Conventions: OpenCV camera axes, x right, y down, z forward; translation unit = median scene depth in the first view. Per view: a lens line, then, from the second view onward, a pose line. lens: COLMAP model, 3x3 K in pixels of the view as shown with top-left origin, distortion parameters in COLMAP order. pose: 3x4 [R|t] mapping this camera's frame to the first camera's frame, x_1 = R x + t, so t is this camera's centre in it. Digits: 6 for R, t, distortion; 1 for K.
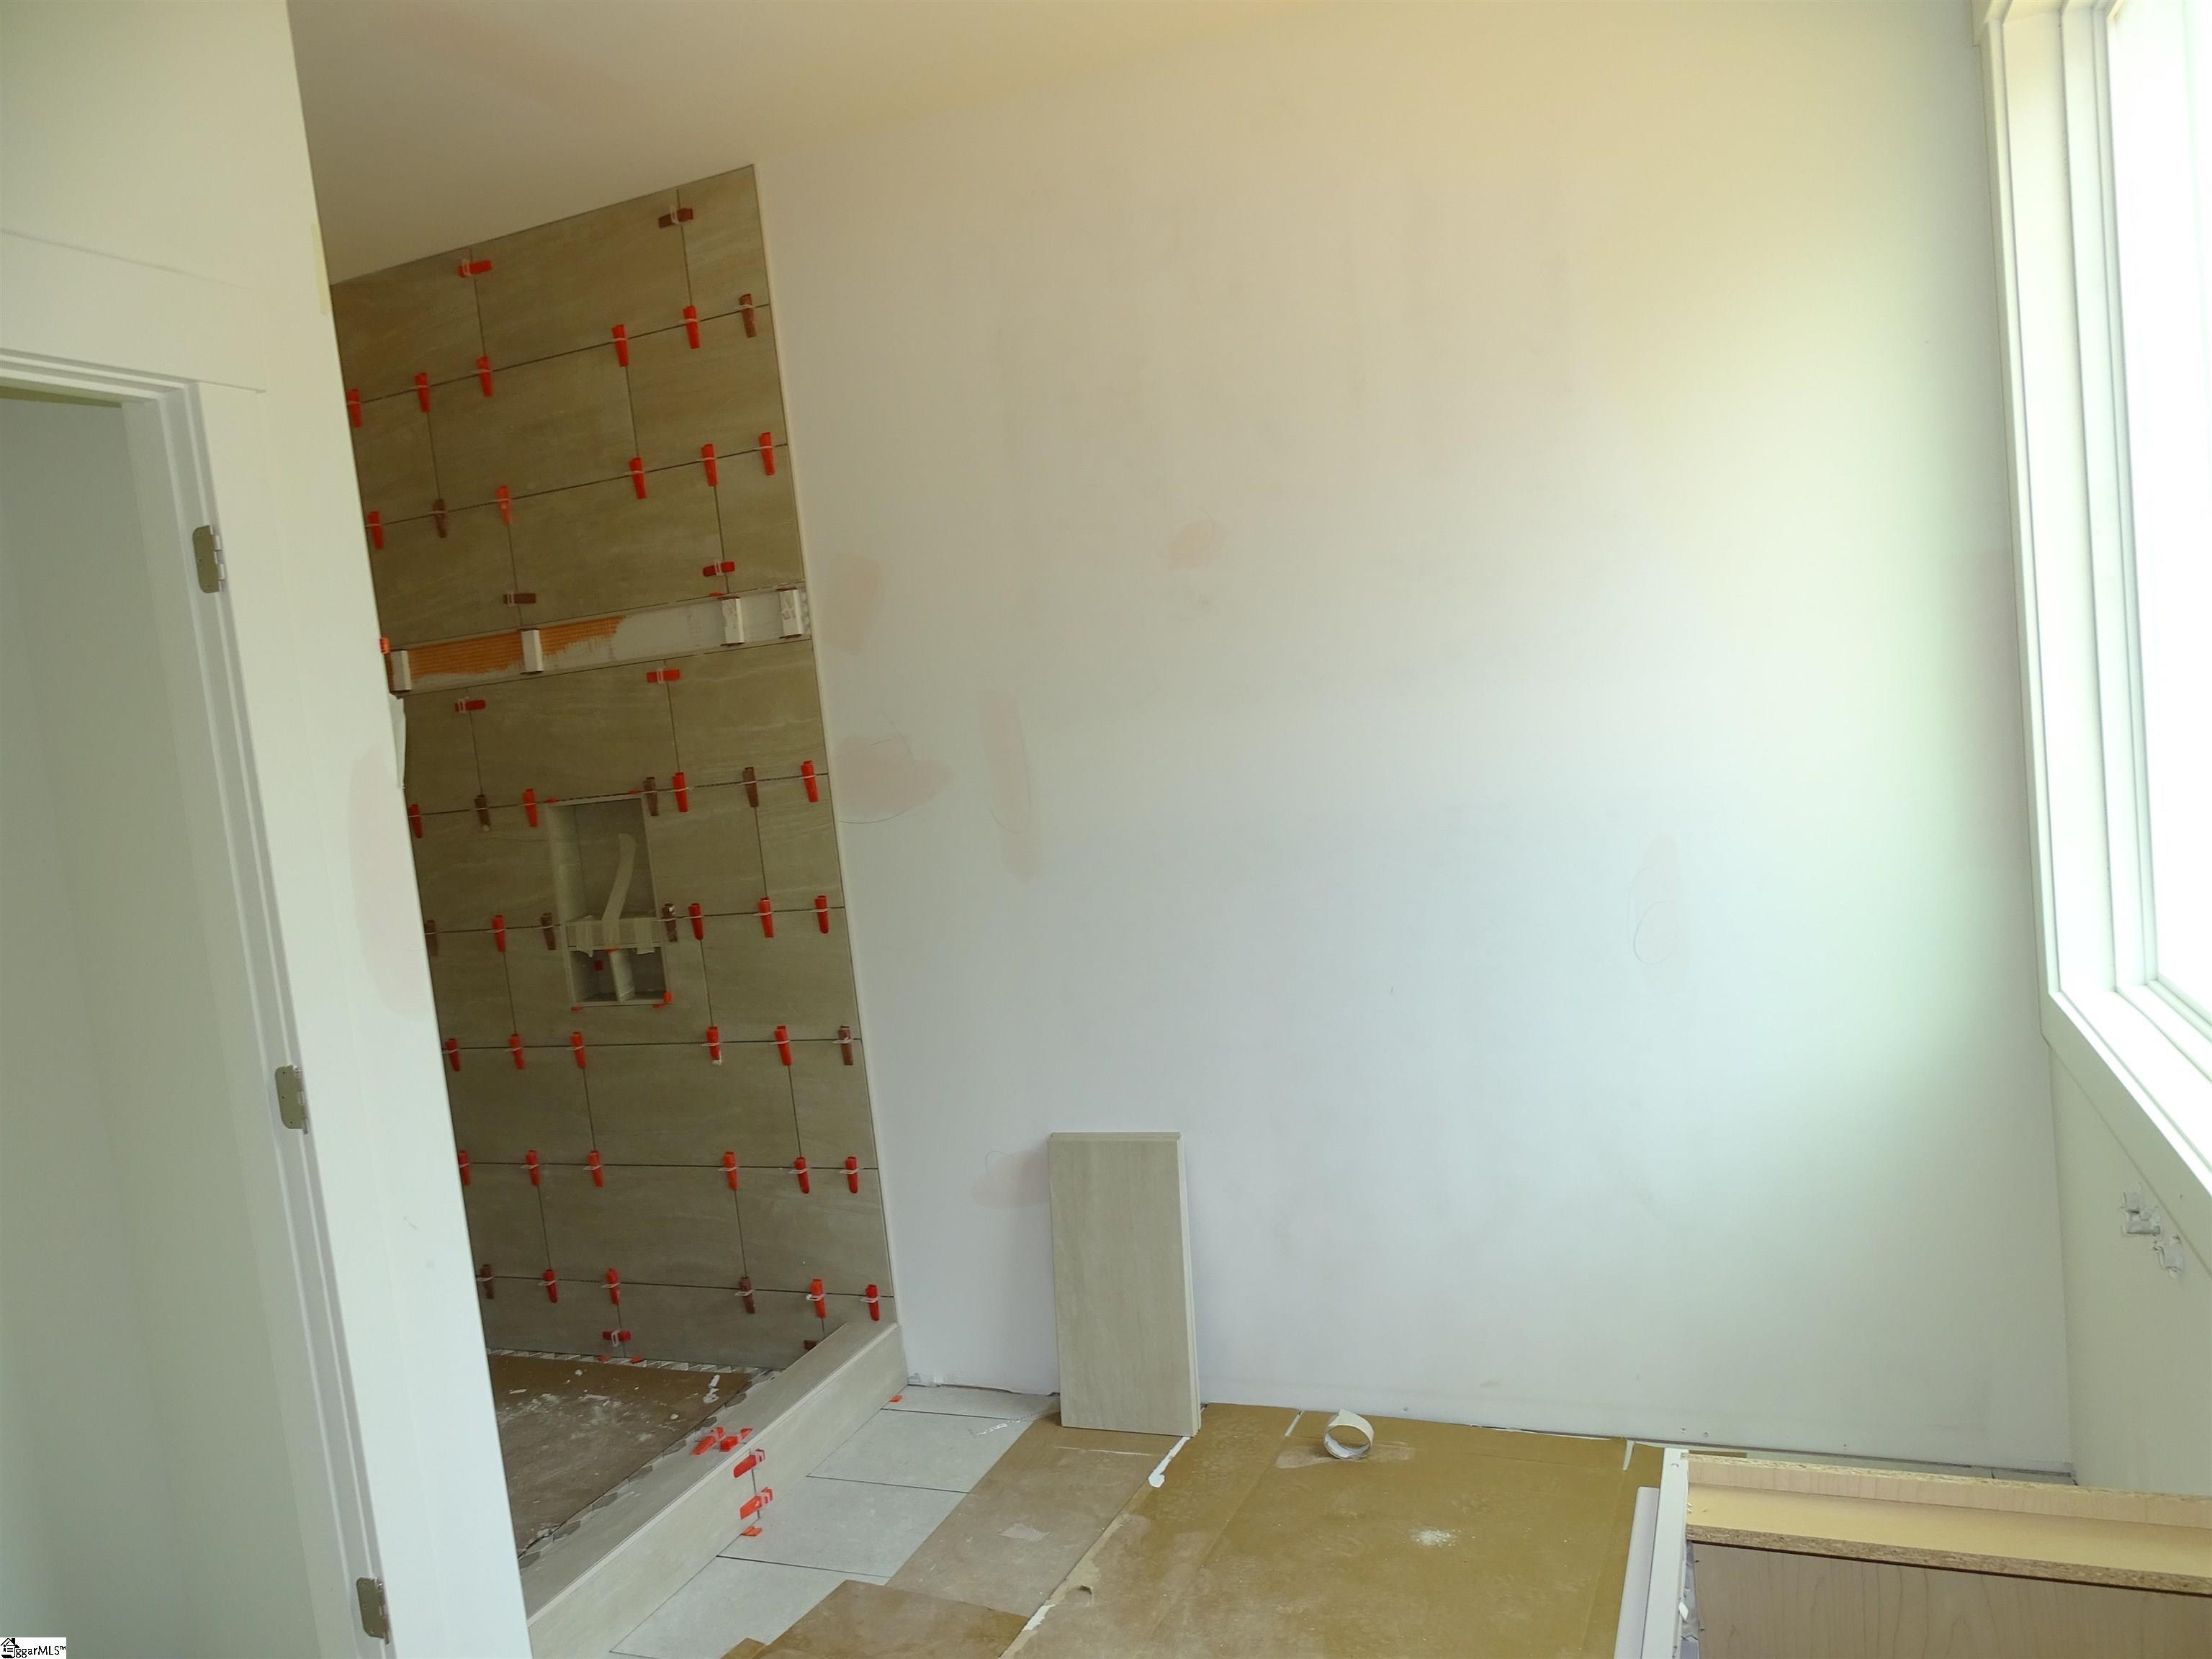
lens RADIAL K [[1581.7, 0, 1113.1], [0, 1581.7, 822.3], [0, 0, 1]] dist [-0.007963, 0.007574]
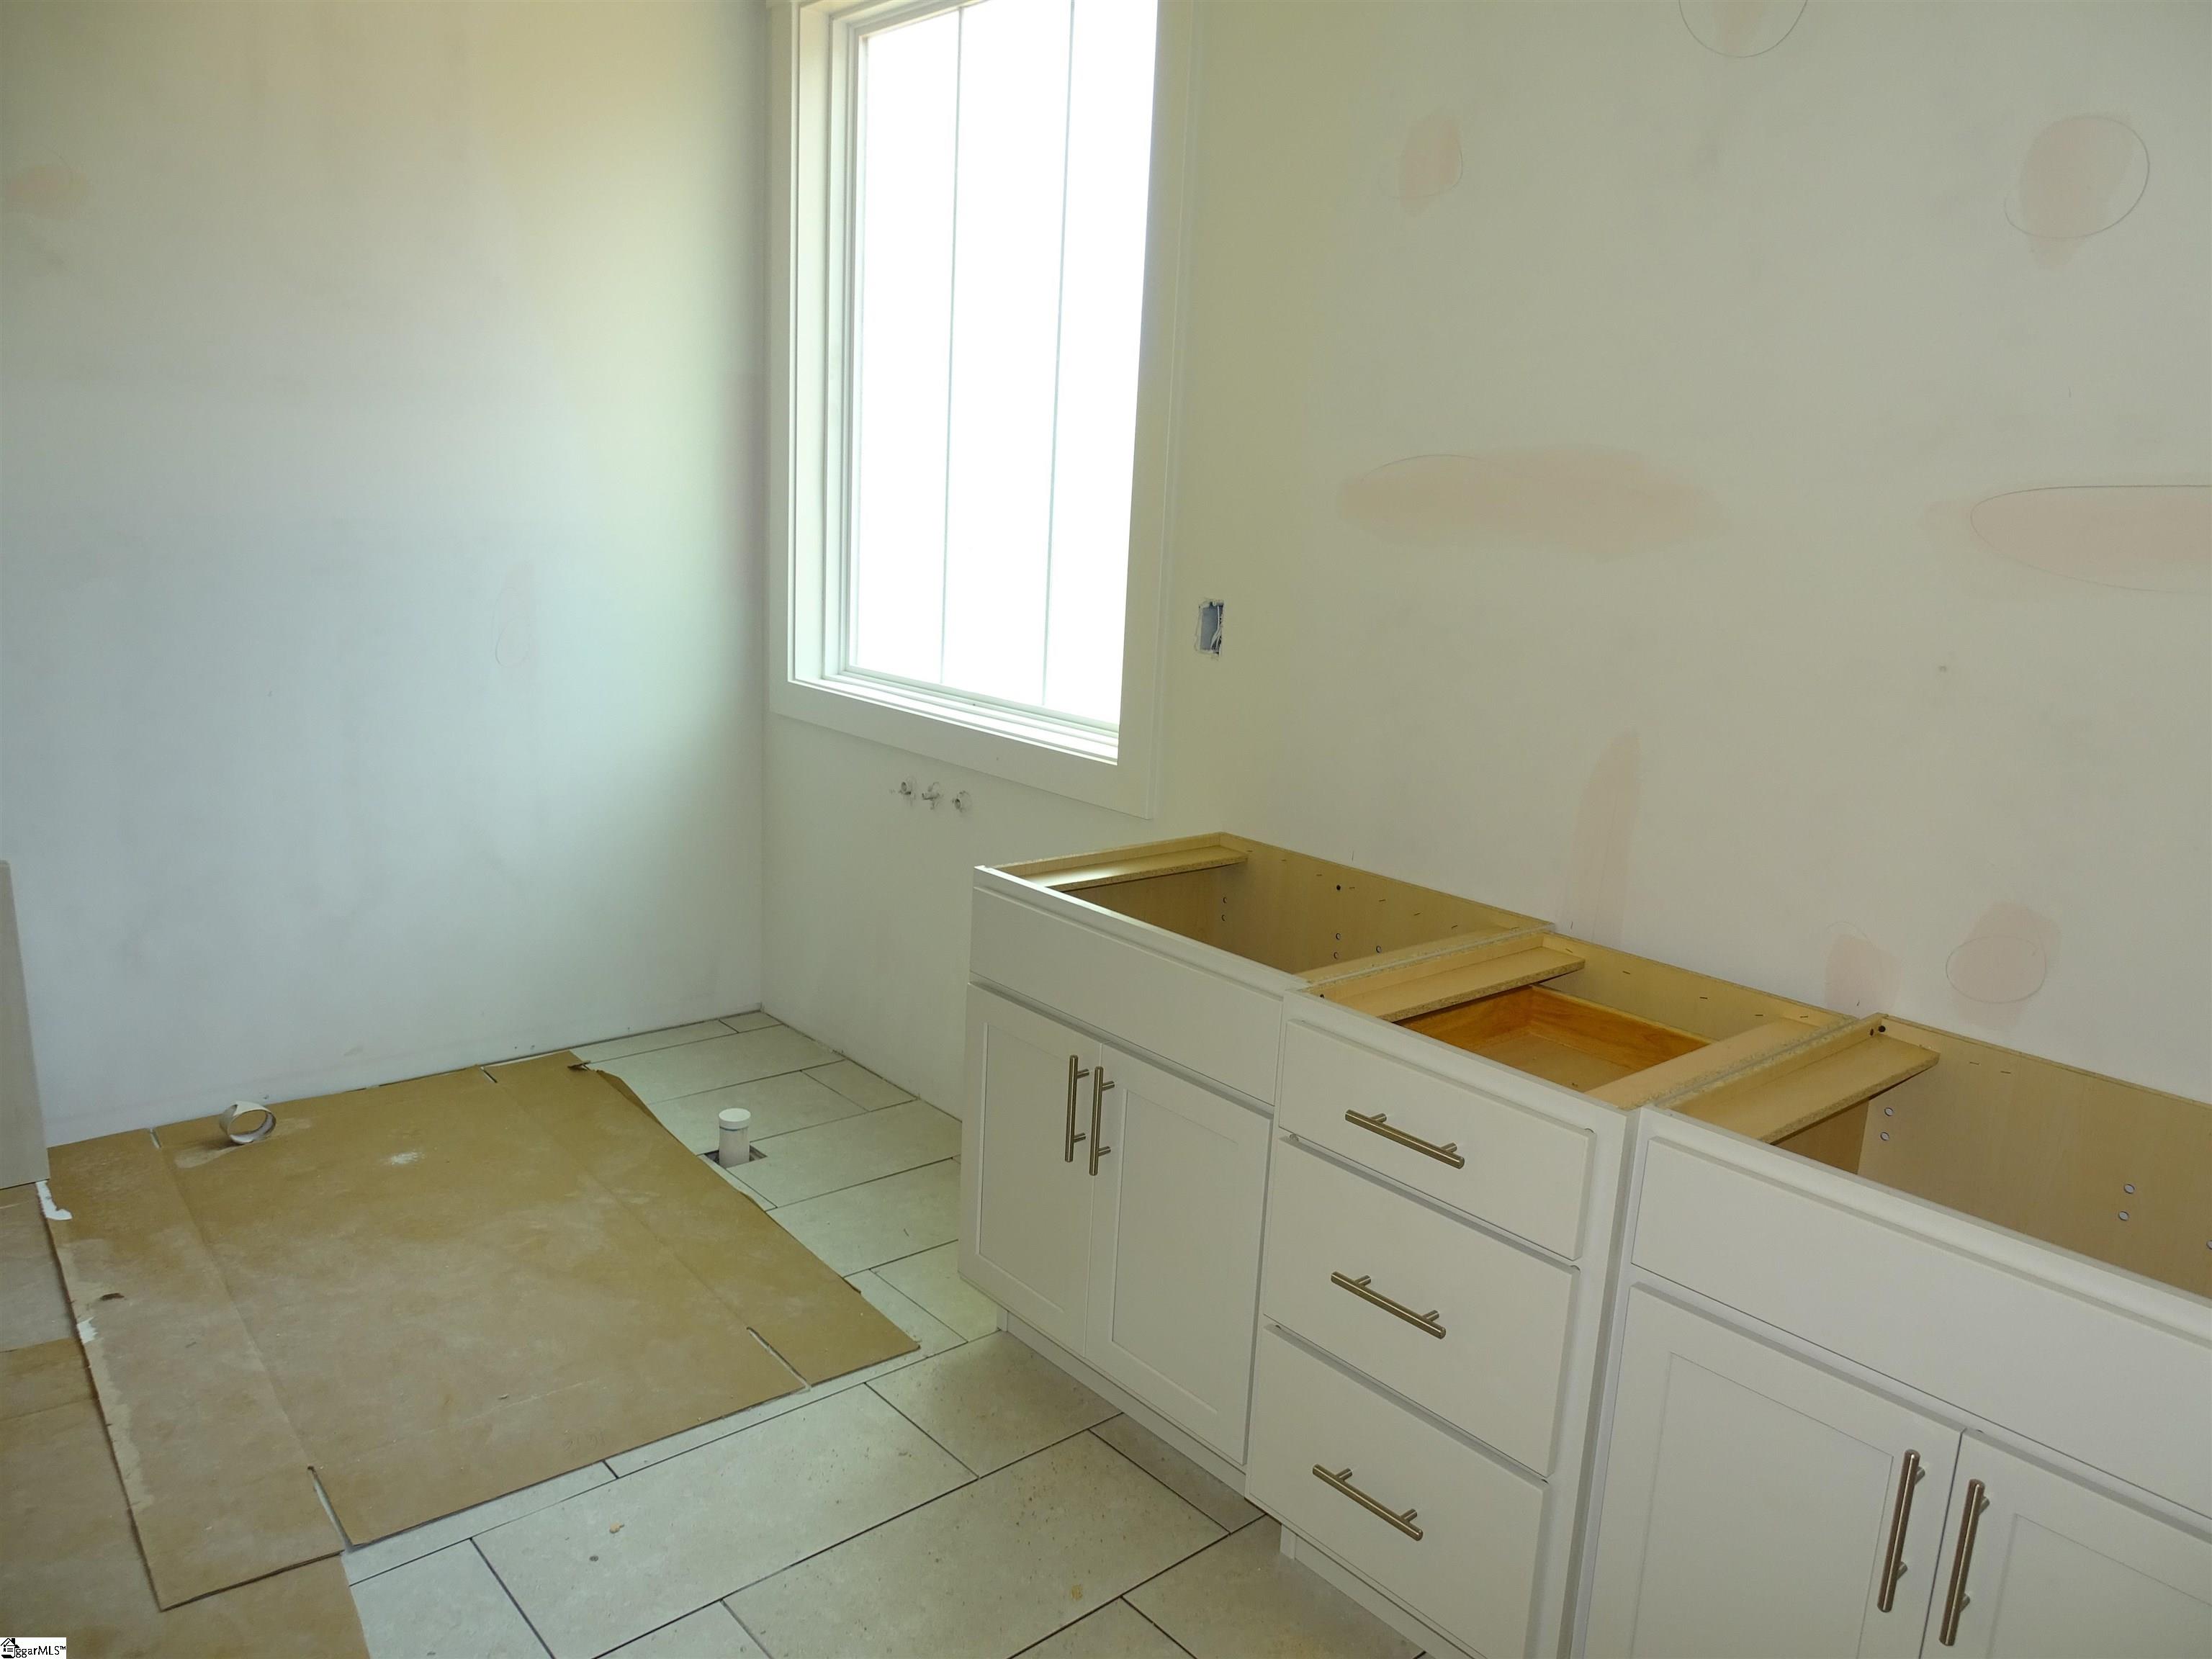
lens RADIAL K [[1585.0, 0, 1115.2], [0, 1585.0, 828.9], [0, 0, 1]] dist [0.001734, 0.004459]
pose [[0.427578, -0.057333, 0.902159, -0.463222], [-0.035426, 0.996157, 0.080096, 0.080782], [-0.903284, -0.066207, 0.423904, 0.048741]]
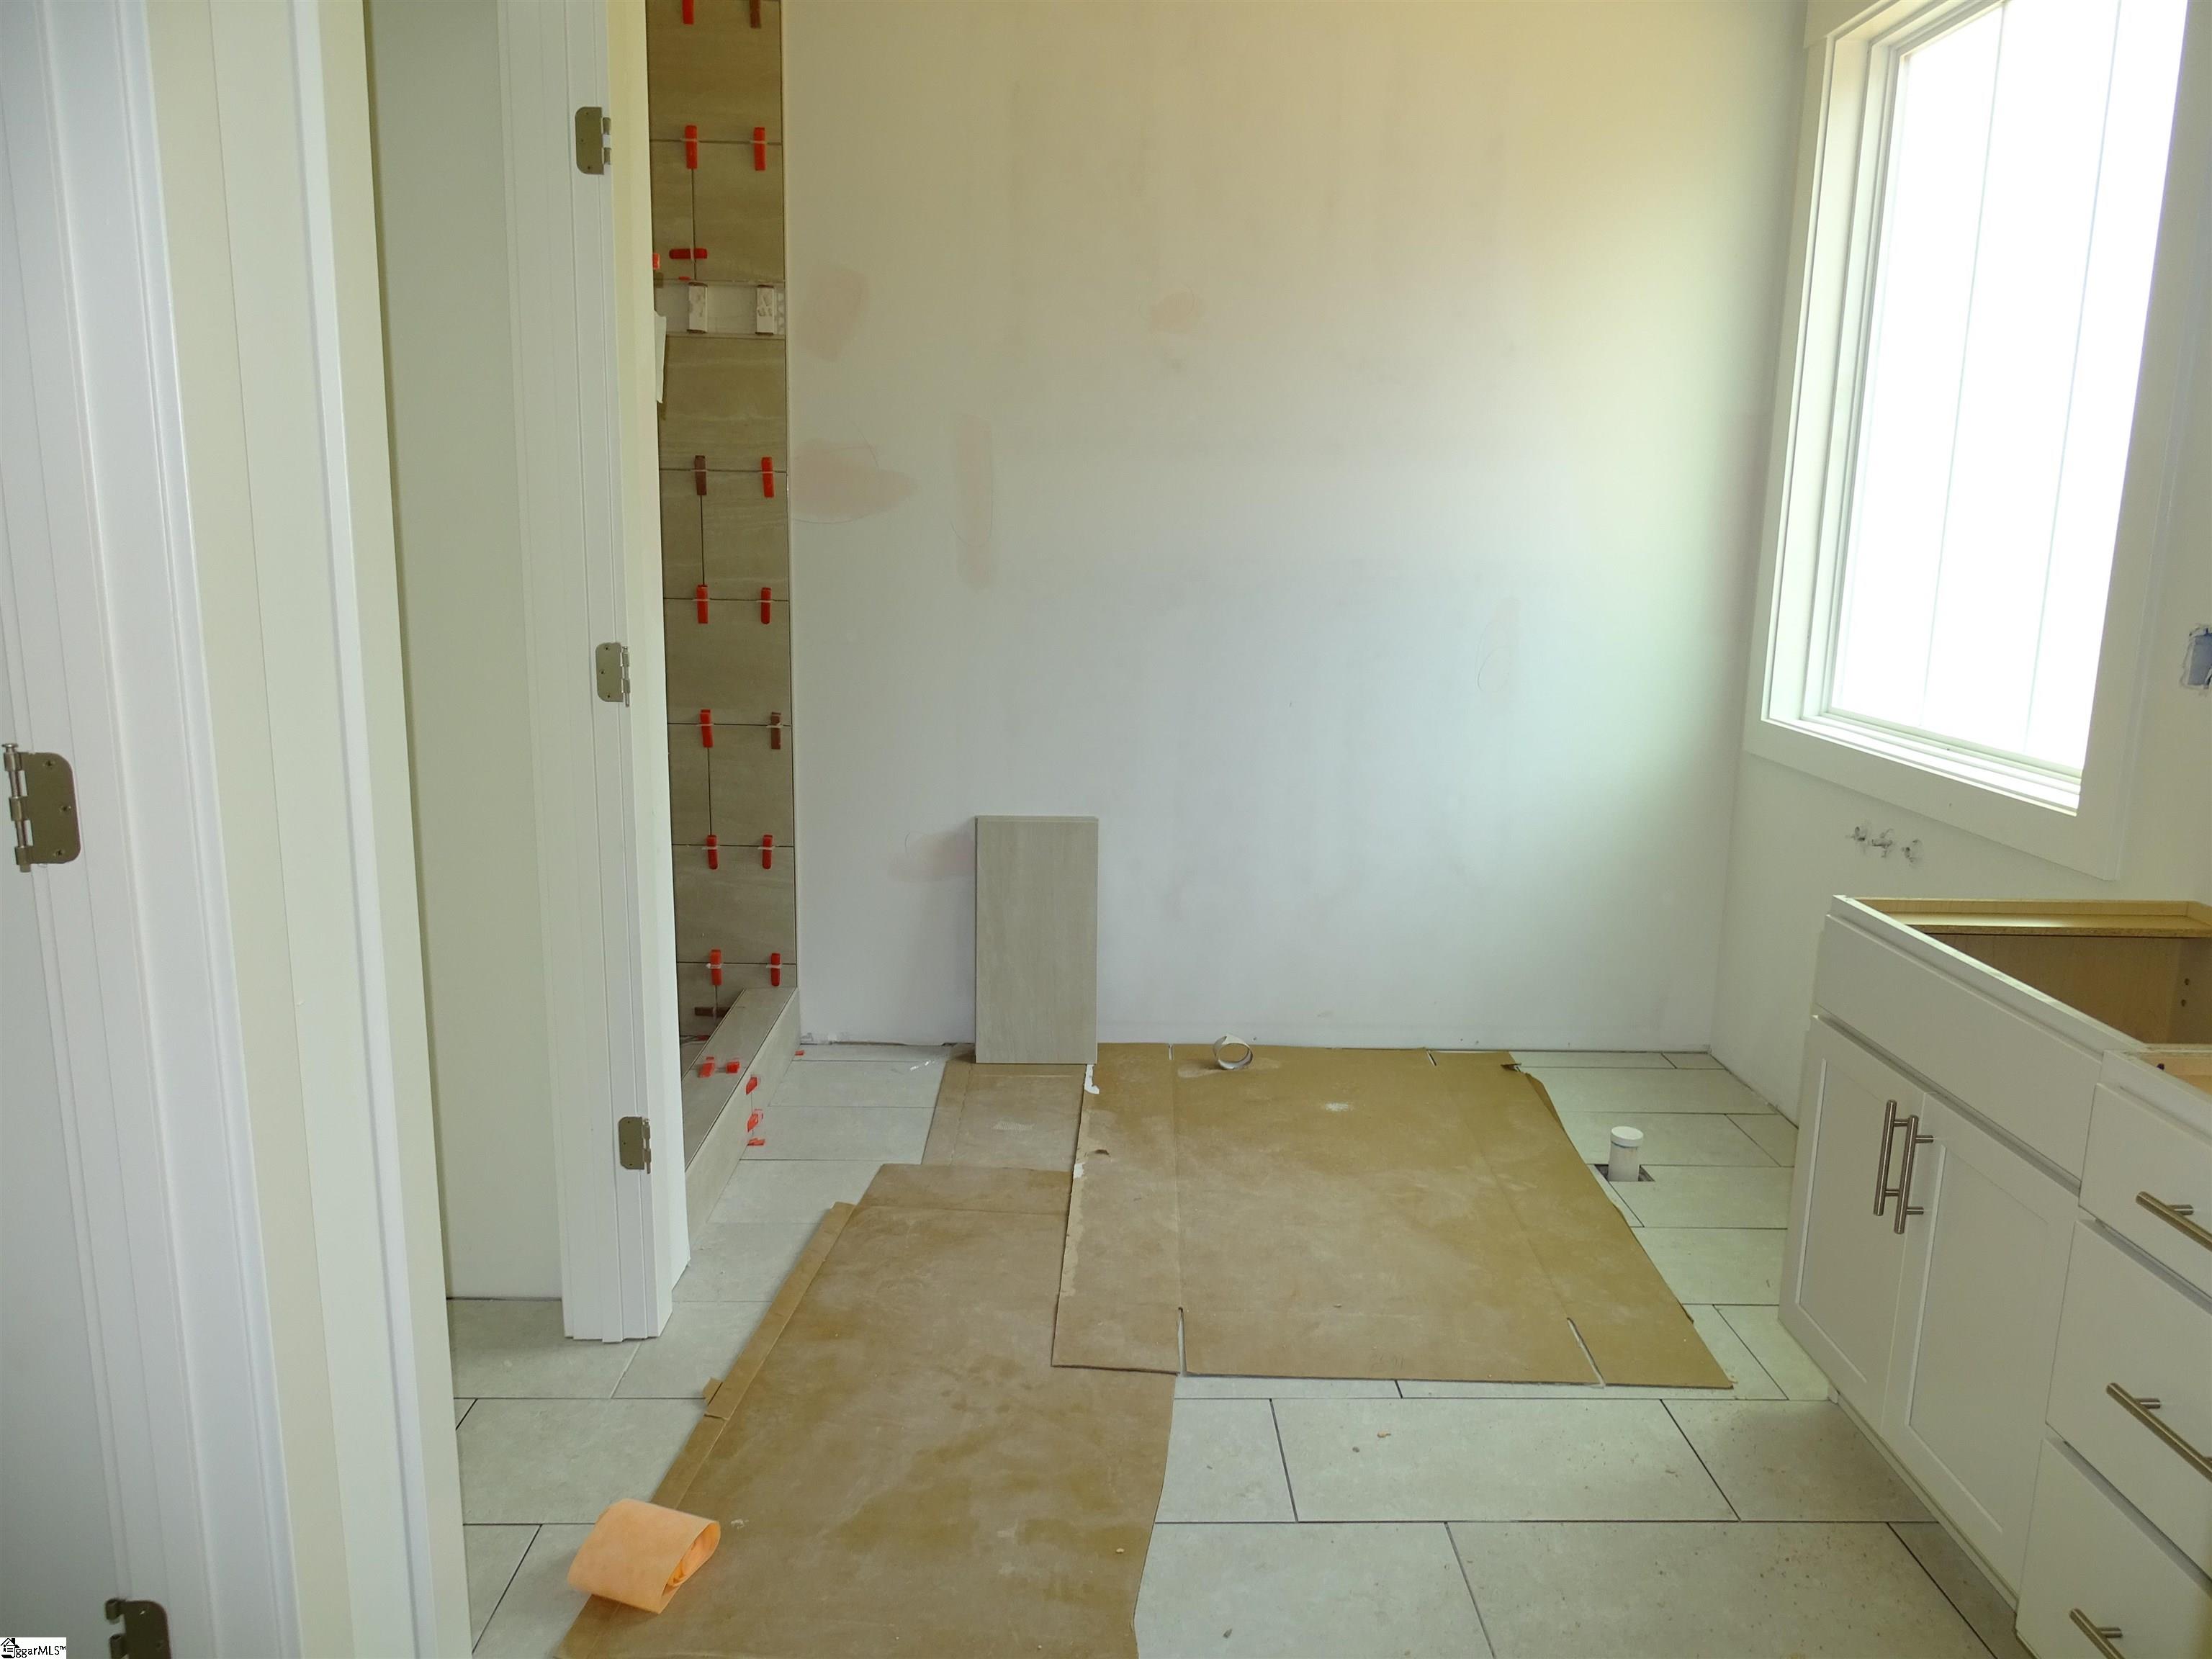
lens RADIAL K [[1585.0, 0, 1115.2], [0, 1585.0, 828.9], [0, 0, 1]] dist [0.001734, 0.004459]
pose [[0.906958, 0.049935, 0.418252, -0.412233], [-0.090613, 0.992830, 0.077957, 0.103812], [-0.411360, -0.108602, 0.904980, -0.078215]]
